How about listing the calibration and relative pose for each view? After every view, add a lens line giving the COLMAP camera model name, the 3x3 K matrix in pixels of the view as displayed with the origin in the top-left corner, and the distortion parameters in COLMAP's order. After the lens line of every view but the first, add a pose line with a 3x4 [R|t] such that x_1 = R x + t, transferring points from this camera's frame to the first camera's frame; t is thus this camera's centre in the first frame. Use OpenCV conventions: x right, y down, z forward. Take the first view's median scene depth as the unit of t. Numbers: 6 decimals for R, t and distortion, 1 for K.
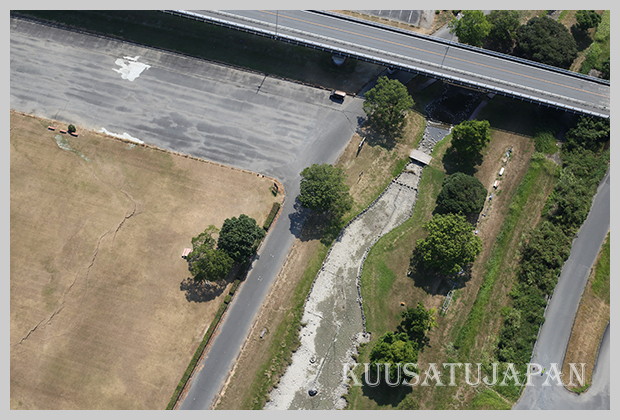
lens RADIAL K [[863.2, 0, 313.0], [0, 863.2, 211.7], [0, 0, 1]] dist [-0.099512, 0.000000]
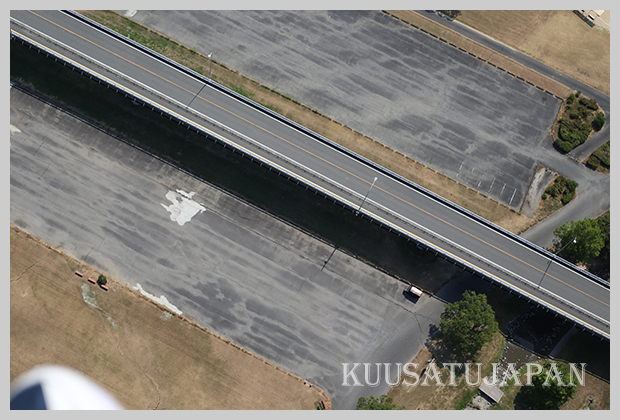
lens RADIAL K [[863.2, 0, 309.4], [0, 863.2, 207.9], [0, 0, 1]] dist [-0.099512, 0.000000]
pose [[0.977731, 0.209753, 0.006748, -0.101430], [-0.209169, 0.971396, 0.112422, -0.308550], [0.017026, -0.111330, 0.993638, 0.161643]]
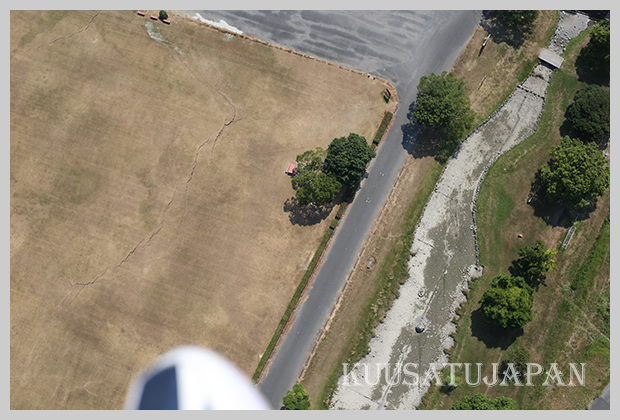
lens RADIAL K [[863.2, 0, 312.5], [0, 863.2, 208.1], [0, 0, 1]] dist [-0.099512, 0.000000]
pose [[0.995518, 0.049360, -0.080668, -0.042449], [-0.022226, 0.951208, 0.307748, -0.186075], [0.091922, -0.304576, 0.948042, 0.095934]]
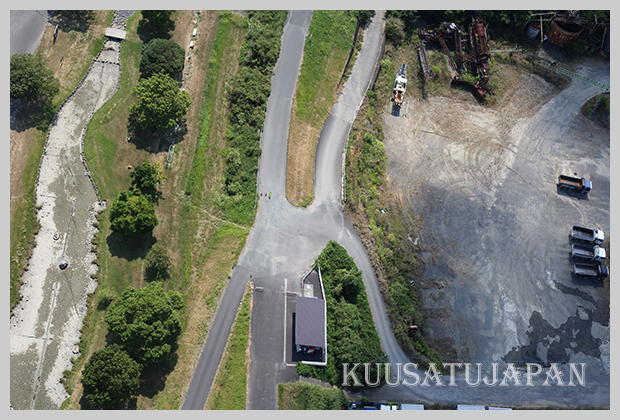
lens RADIAL K [[863.2, 0, 305.6], [0, 863.2, 209.1], [0, 0, 1]] dist [-0.099512, 0.000000]
pose [[0.928885, -0.235162, 0.286133, -0.007157], [0.215087, 0.971446, 0.100151, 0.089539], [-0.301515, -0.031485, 0.952941, -0.056700]]
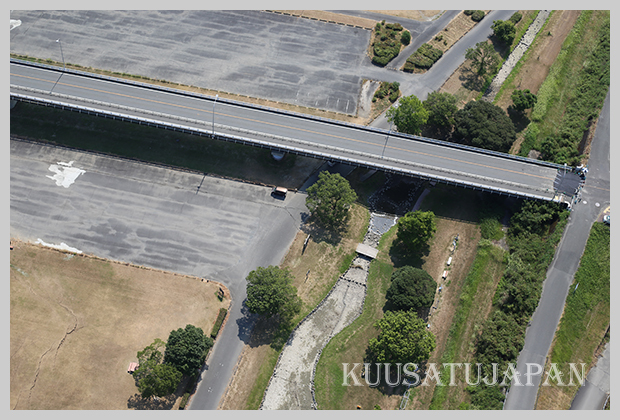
lens RADIAL K [[863.2, 0, 309.2], [0, 863.2, 211.6], [0, 0, 1]] dist [-0.099512, 0.000000]
pose [[0.996294, -0.052751, 0.067941, -0.005552], [0.057405, 0.996000, -0.068478, -0.045461], [-0.064057, 0.072124, 0.995337, 0.020213]]
